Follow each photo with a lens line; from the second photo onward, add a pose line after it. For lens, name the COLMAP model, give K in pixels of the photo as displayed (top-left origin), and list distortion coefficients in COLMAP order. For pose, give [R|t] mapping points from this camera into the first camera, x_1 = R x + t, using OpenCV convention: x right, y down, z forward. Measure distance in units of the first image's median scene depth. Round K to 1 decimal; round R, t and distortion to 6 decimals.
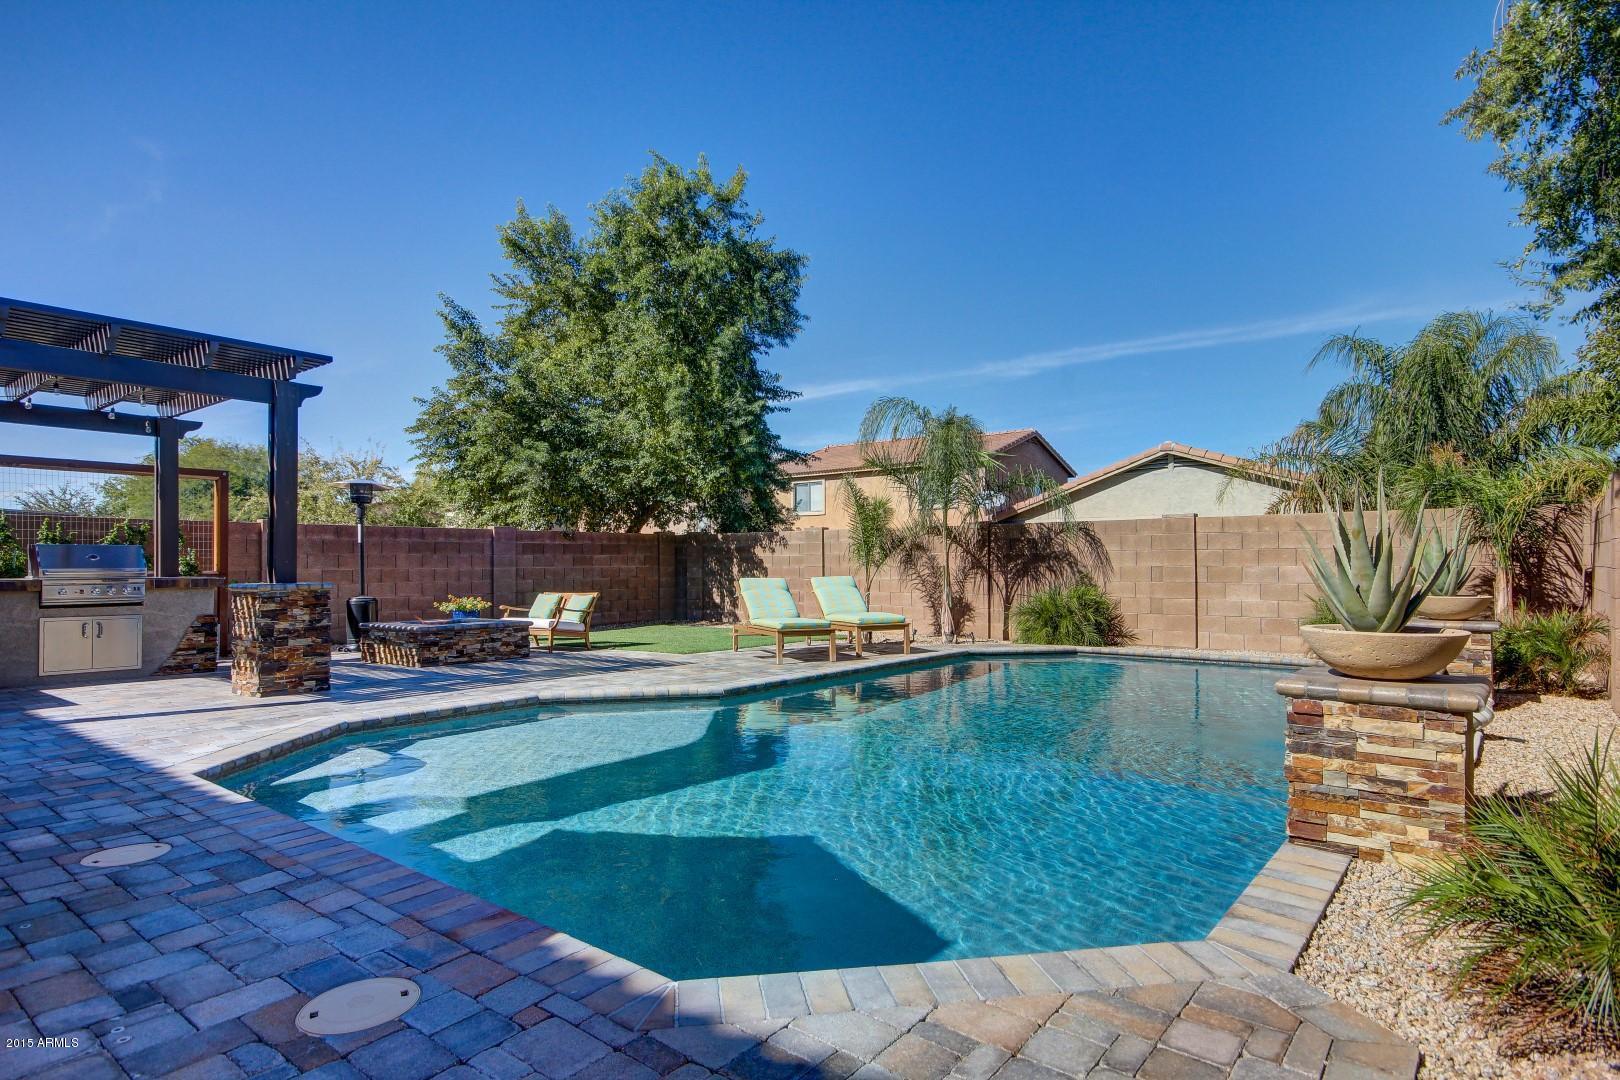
lens RADIAL K [[869.3, 0, 813.8], [0, 869.3, 564.8], [0, 0, 1]] dist [0.004193, 0.000180]
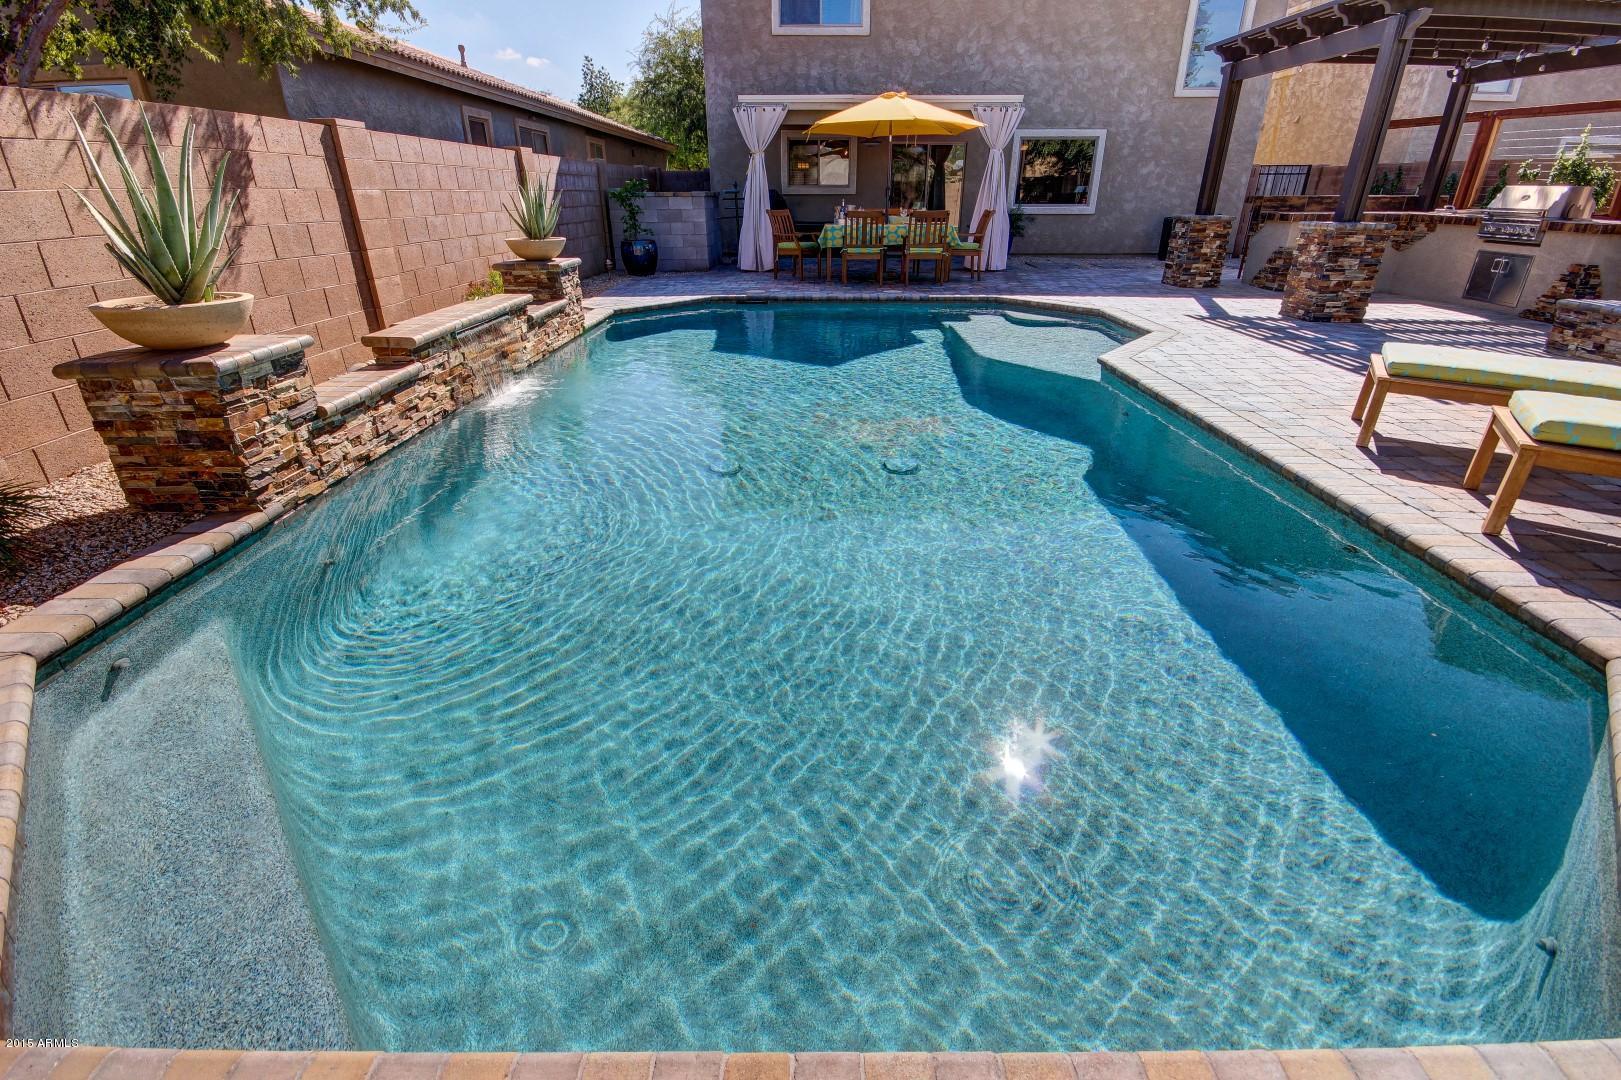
lens RADIAL K [[754.6, 0, 811.8], [0, 754.6, 557.4], [0, 0, 1]] dist [-0.001051, -0.005357]
pose [[-0.784543, 0.274088, -0.556208, 0.380387], [0.003419, 0.898901, 0.438138, -0.011725], [0.620065, 0.341836, -0.706164, 0.850172]]
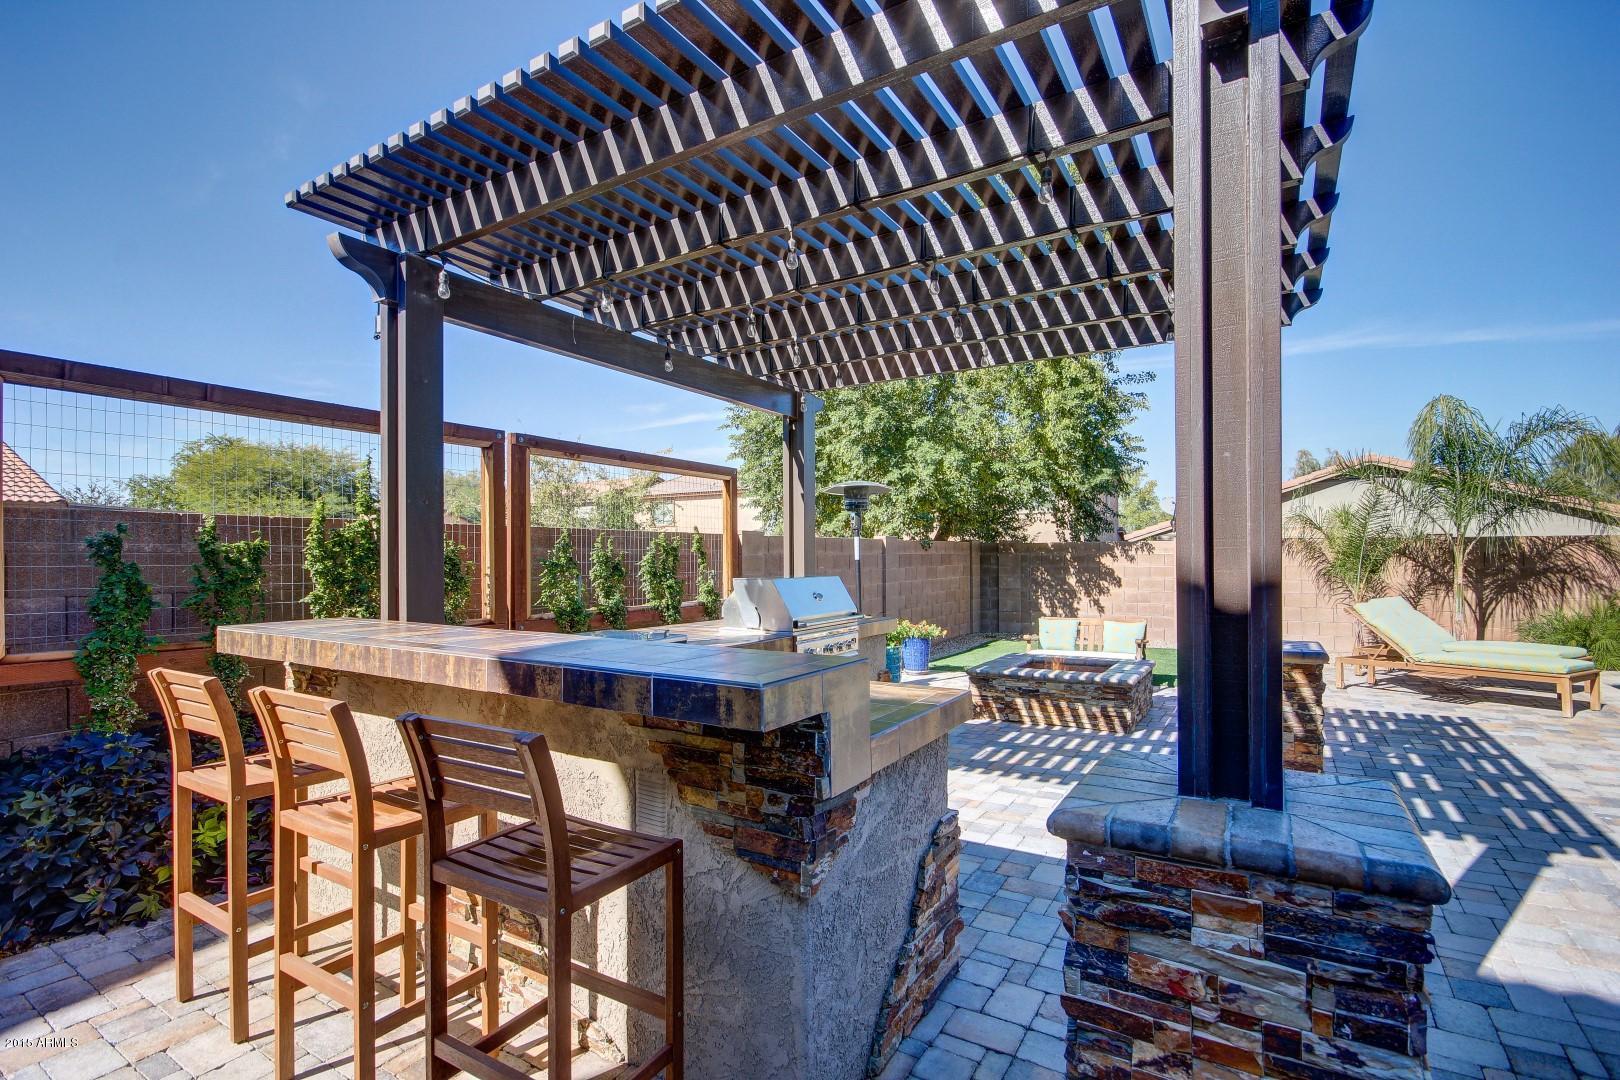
lens RADIAL K [[754.2, 0, 812.3], [0, 754.2, 551.0], [0, 0, 1]] dist [-0.001051, -0.005357]
pose [[0.993247, 0.000150, 0.116015, -0.598776], [0.000818, 0.999965, -0.008300, -0.025539], [-0.116012, 0.008338, 0.993213, 0.289912]]
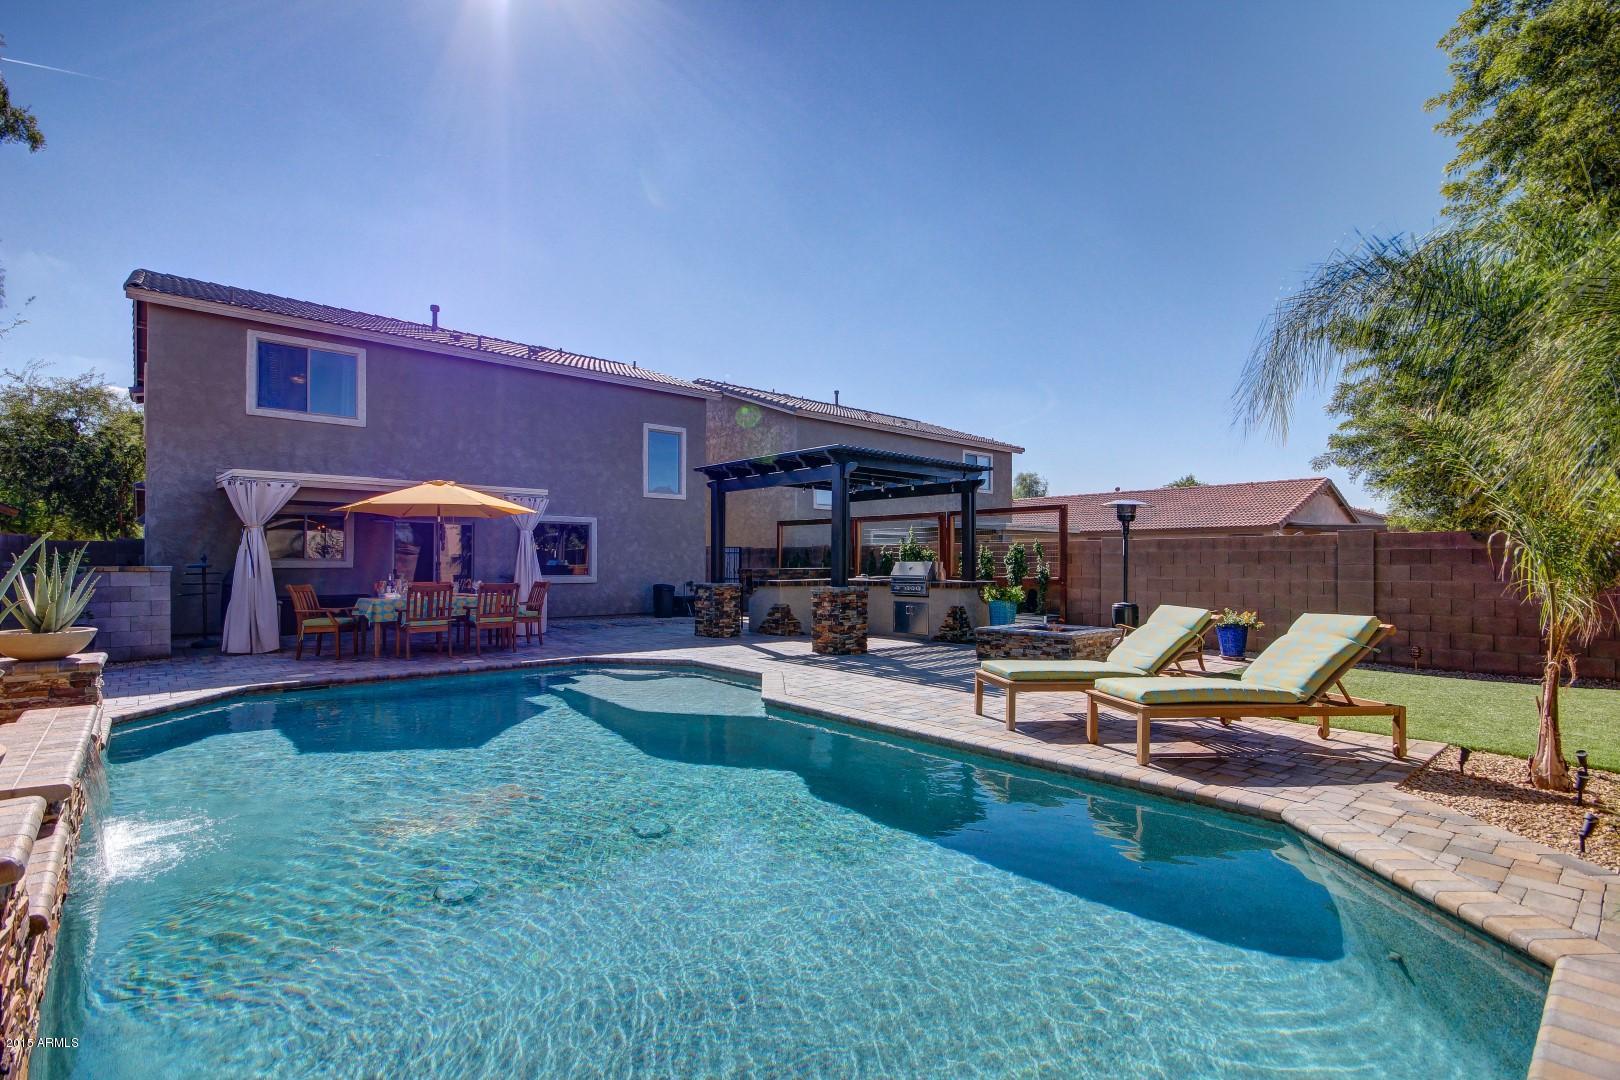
lens RADIAL K [[754.2, 0, 814.7], [0, 754.2, 548.2], [0, 0, 1]] dist [-0.001051, -0.005357]
pose [[-0.173313, -0.016124, -0.984735, 0.483319], [-0.001317, 0.999869, -0.016140, -0.017162], [0.984866, -0.001500, -0.173311, 0.718311]]
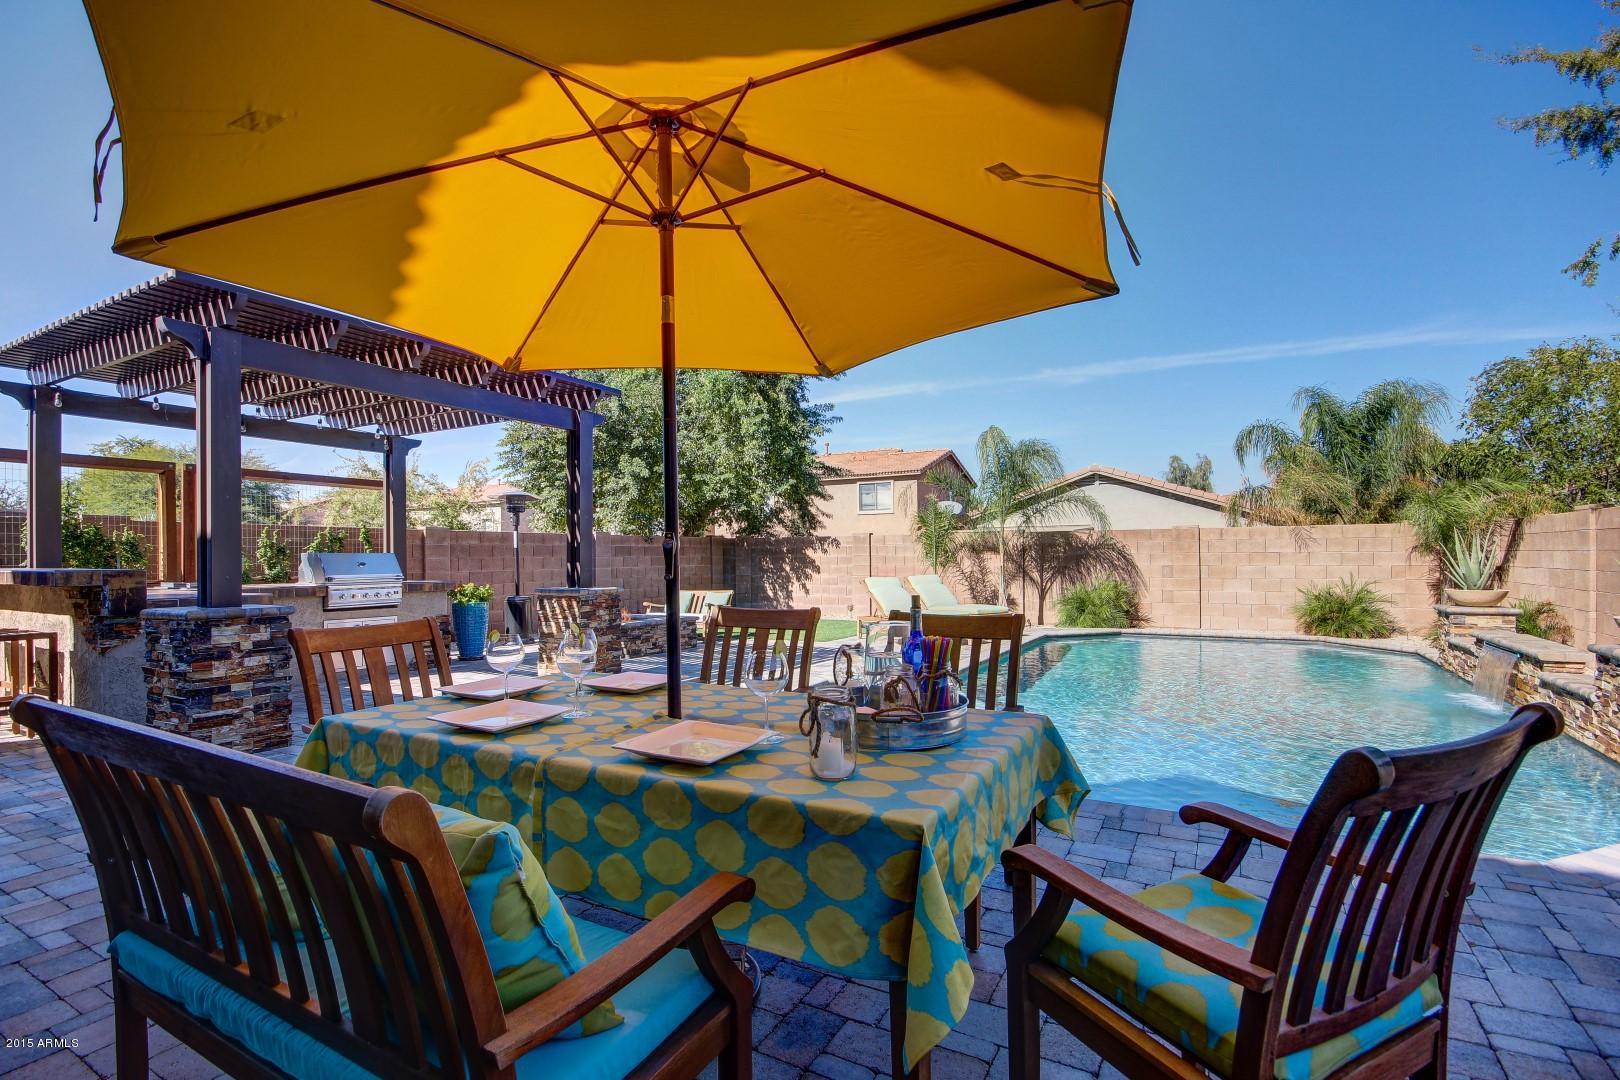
lens RADIAL K [[754.2, 0, 814.4], [0, 754.2, 550.8], [0, 0, 1]] dist [-0.001051, -0.005357]
pose [[0.986808, -0.001640, 0.161886, -0.279274], [0.003329, 0.999943, -0.010167, -0.009615], [-0.161860, 0.010572, 0.986757, -0.016264]]
